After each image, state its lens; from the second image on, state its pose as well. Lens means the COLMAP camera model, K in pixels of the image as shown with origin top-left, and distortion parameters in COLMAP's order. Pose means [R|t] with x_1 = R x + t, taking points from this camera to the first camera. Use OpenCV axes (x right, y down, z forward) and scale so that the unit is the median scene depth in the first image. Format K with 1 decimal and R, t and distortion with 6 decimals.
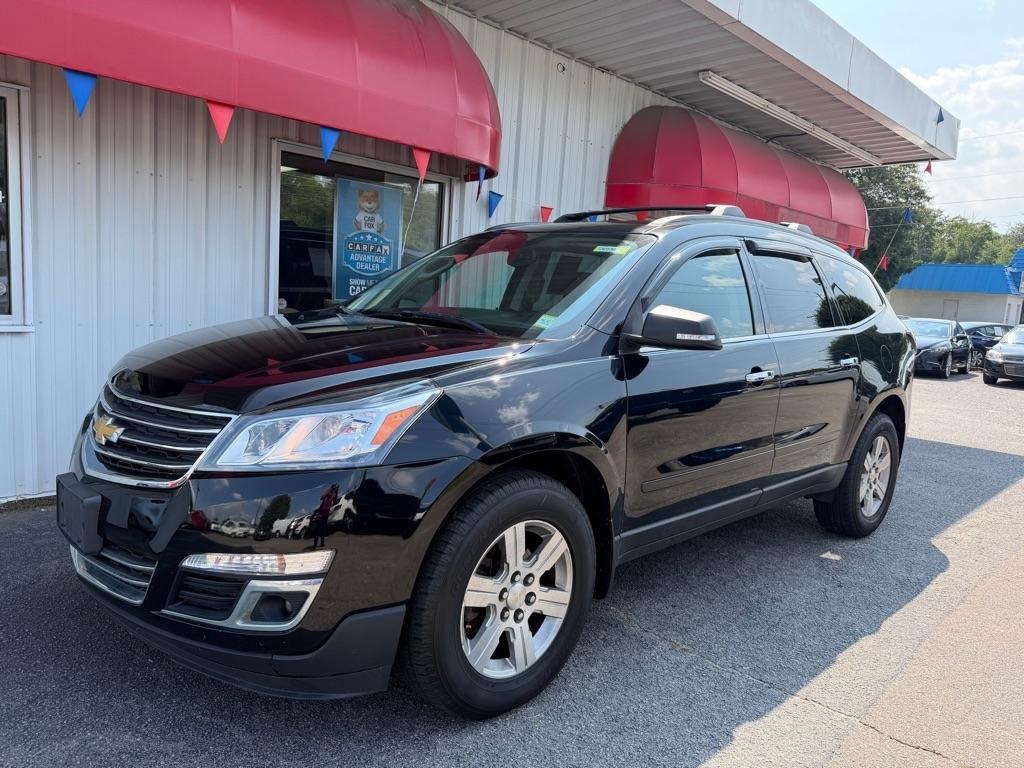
lens RADIAL K [[716.5, 0, 503.3], [0, 716.5, 388.7], [0, 0, 1]] dist [0.015638, -0.029567]
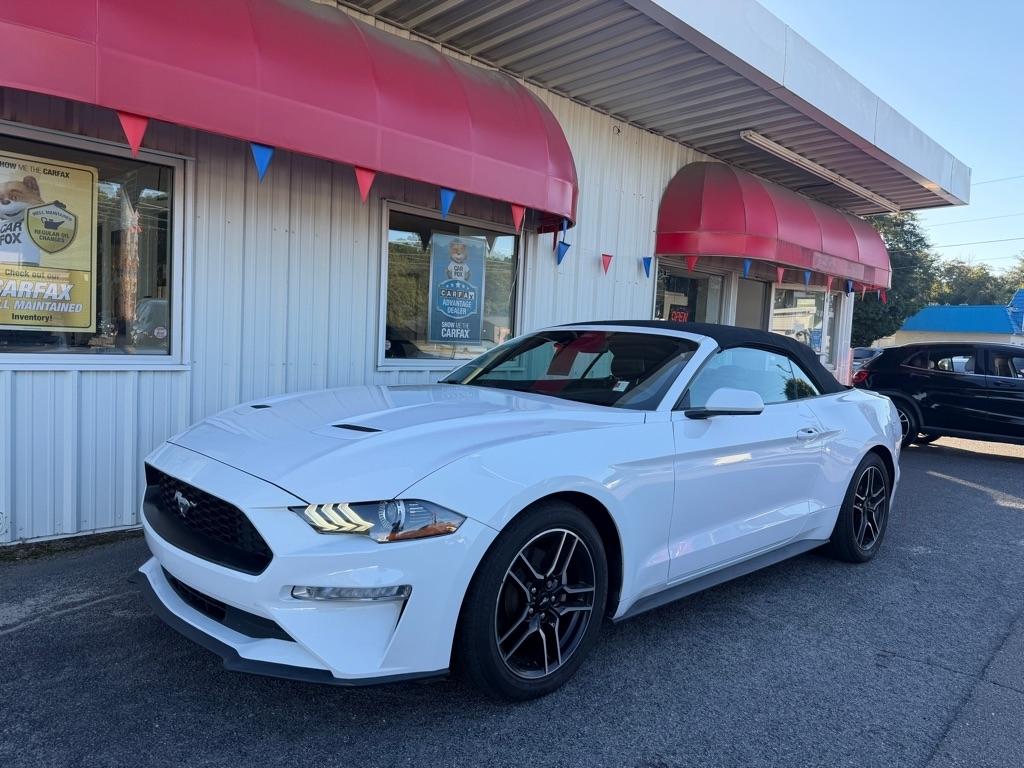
lens RADIAL K [[716.5, 0, 507.1], [0, 716.5, 388.5], [0, 0, 1]] dist [0.015638, -0.029567]
pose [[0.999799, -0.020065, 0.000217, -0.109817], [0.020030, 0.997313, -0.070467, 0.025994], [0.001198, 0.070457, 0.997514, -0.081673]]
